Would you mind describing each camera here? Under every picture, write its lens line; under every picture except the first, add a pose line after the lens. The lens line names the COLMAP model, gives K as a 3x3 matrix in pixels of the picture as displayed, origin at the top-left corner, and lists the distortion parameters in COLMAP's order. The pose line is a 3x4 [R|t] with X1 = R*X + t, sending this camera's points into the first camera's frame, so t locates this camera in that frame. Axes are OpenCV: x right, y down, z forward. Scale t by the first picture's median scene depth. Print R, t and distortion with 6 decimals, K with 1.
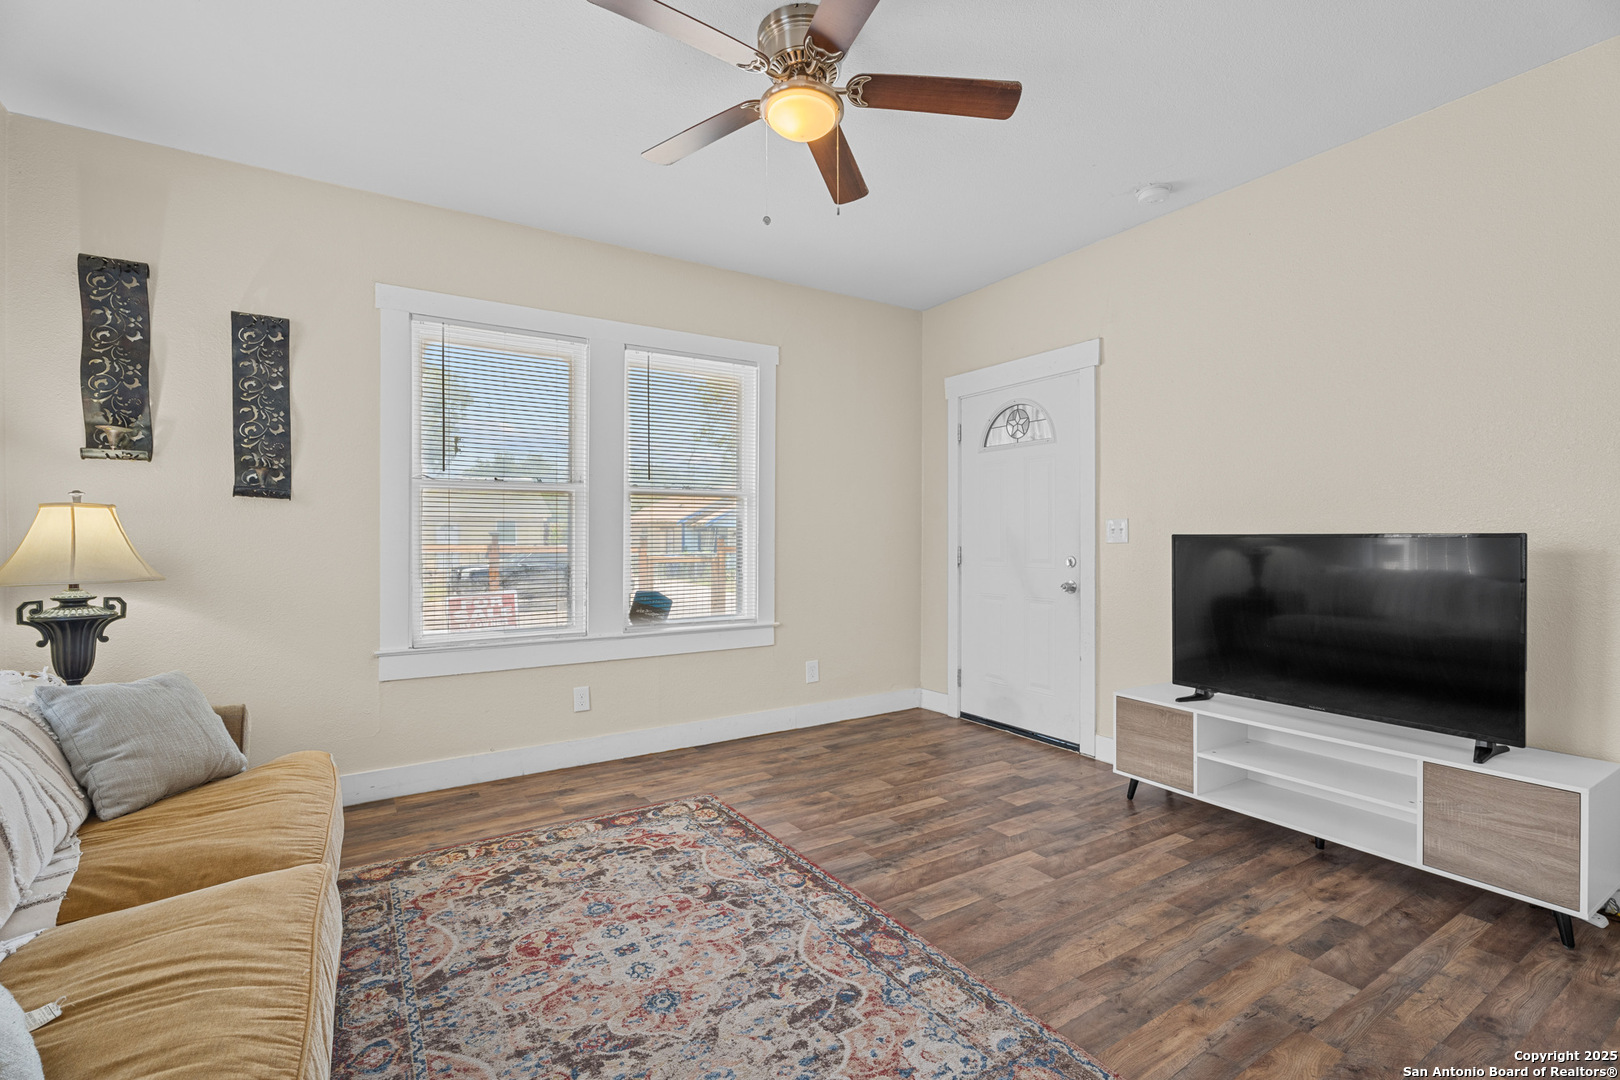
lens RADIAL K [[720.3, 0, 801.1], [0, 720.3, 542.2], [0, 0, 1]] dist [-0.003508, 0.000484]
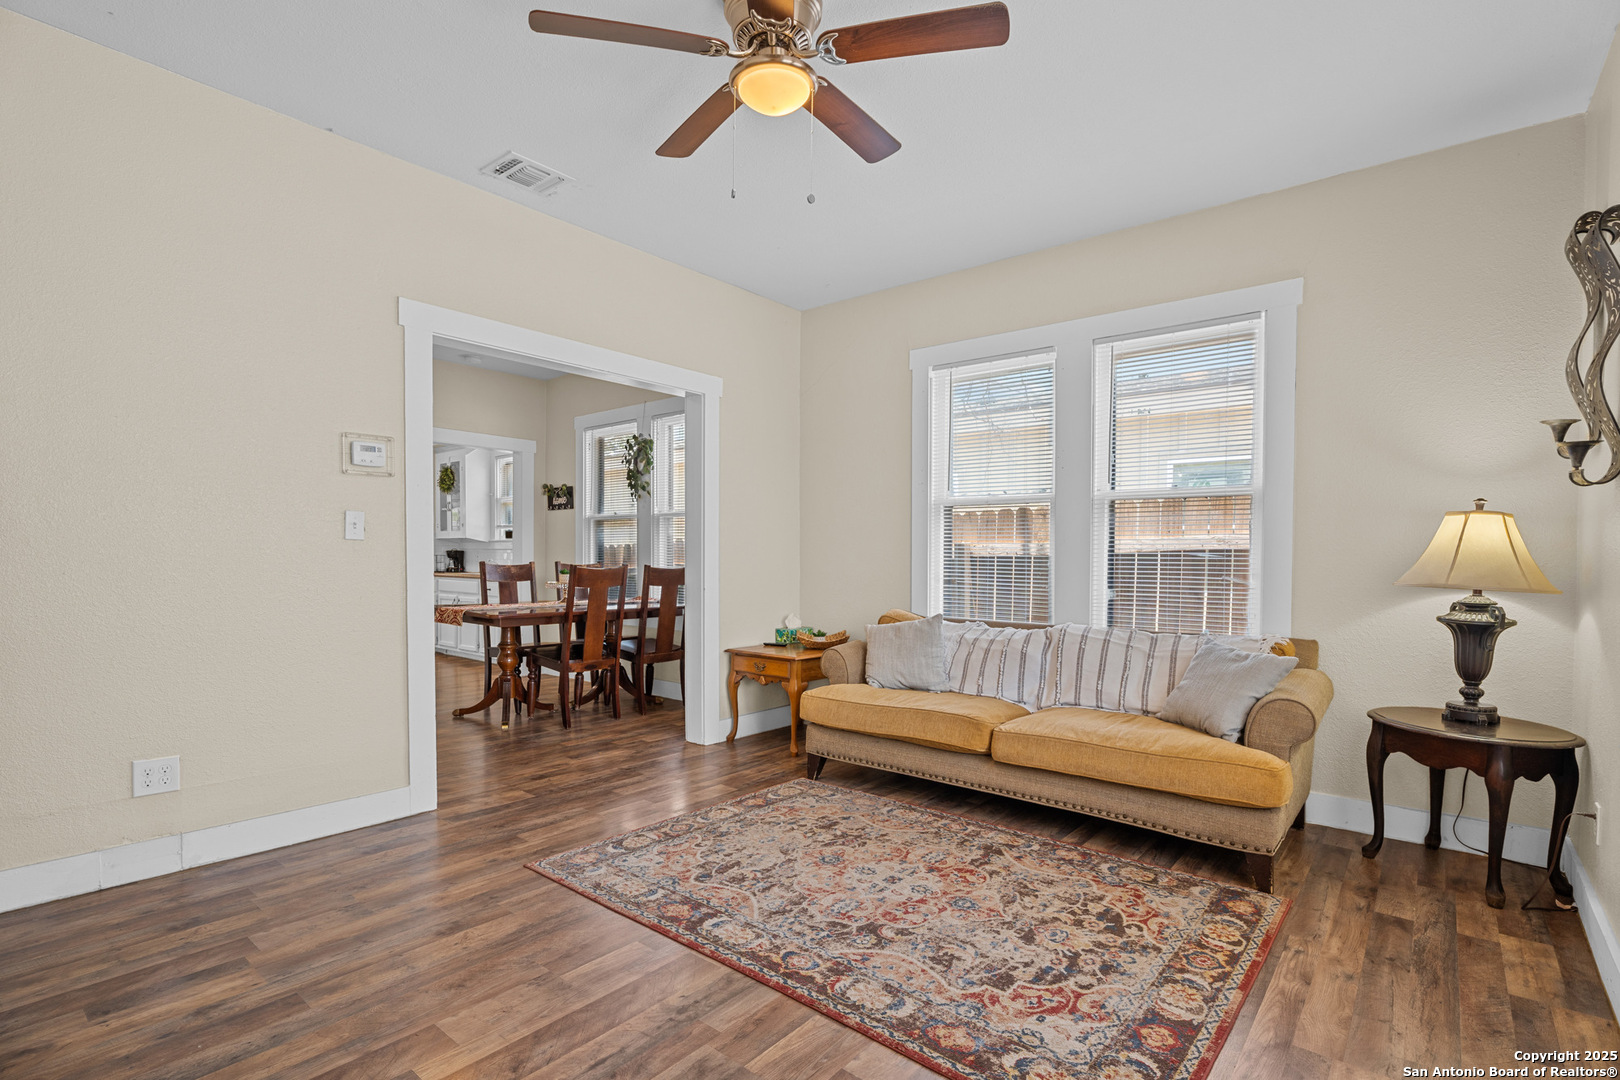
lens RADIAL K [[774.2, 0, 817.5], [0, 774.2, 551.6], [0, 0, 1]] dist [-0.015594, 0.000239]
pose [[-0.948191, -0.009493, -0.317558, 0.257582], [-0.009372, 0.999954, -0.001909, 0.016119], [0.317562, 0.001166, -0.948237, 1.909320]]
